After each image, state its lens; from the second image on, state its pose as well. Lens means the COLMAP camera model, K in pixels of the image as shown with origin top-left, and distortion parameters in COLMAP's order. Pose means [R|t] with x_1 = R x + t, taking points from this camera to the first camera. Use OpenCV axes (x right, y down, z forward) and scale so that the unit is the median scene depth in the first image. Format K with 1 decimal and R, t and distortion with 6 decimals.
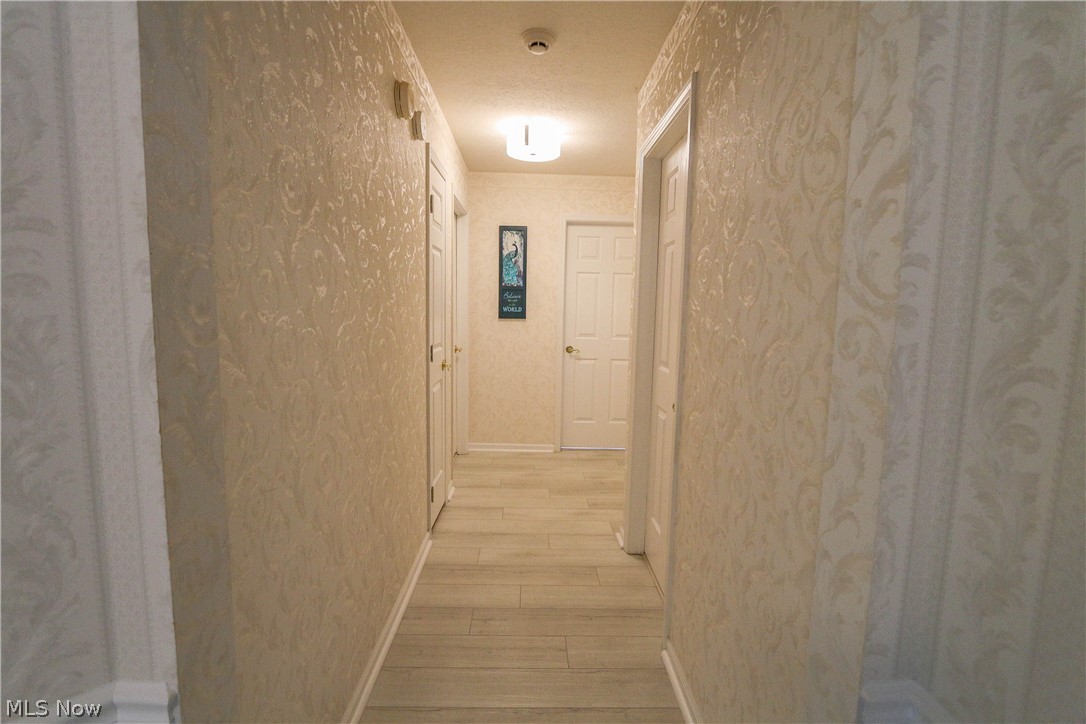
lens RADIAL K [[471.5, 0, 543.0], [0, 471.5, 362.0], [0, 0, 1]] dist [-0.042440, 0.012571]
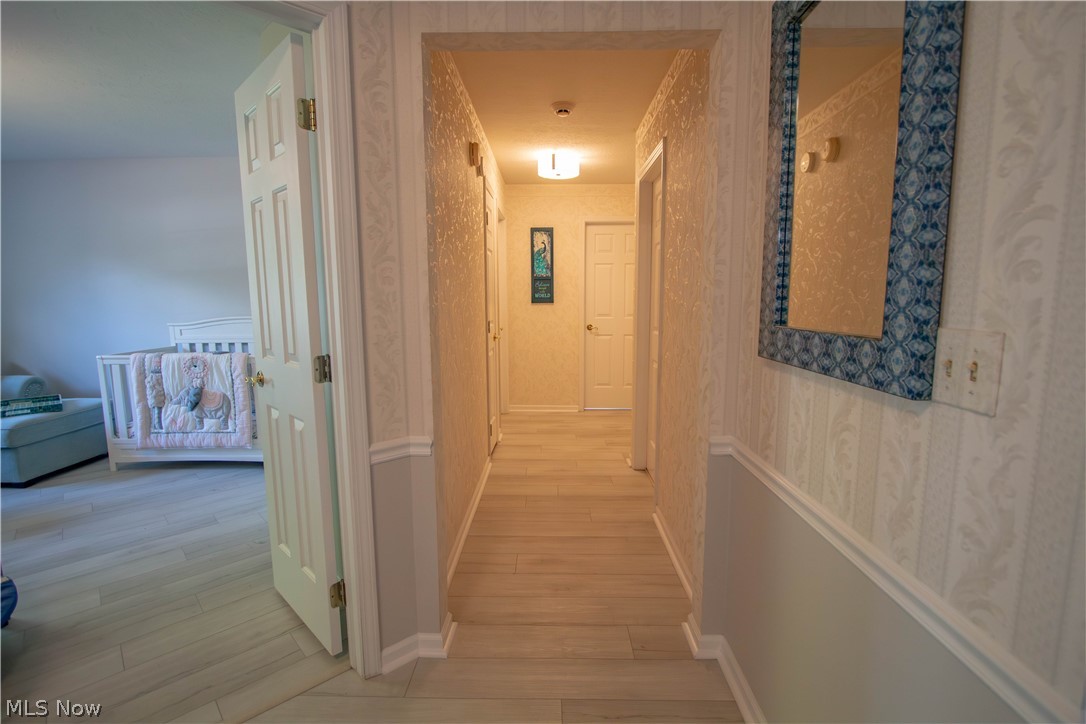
lens RADIAL K [[471.5, 0, 543.0], [0, 471.5, 362.0], [0, 0, 1]] dist [-0.042440, 0.012571]
pose [[0.998681, -0.019747, -0.047399, -0.014385], [0.020734, 0.999576, 0.020420, 0.058545], [0.046975, -0.021376, 0.998667, -0.370170]]
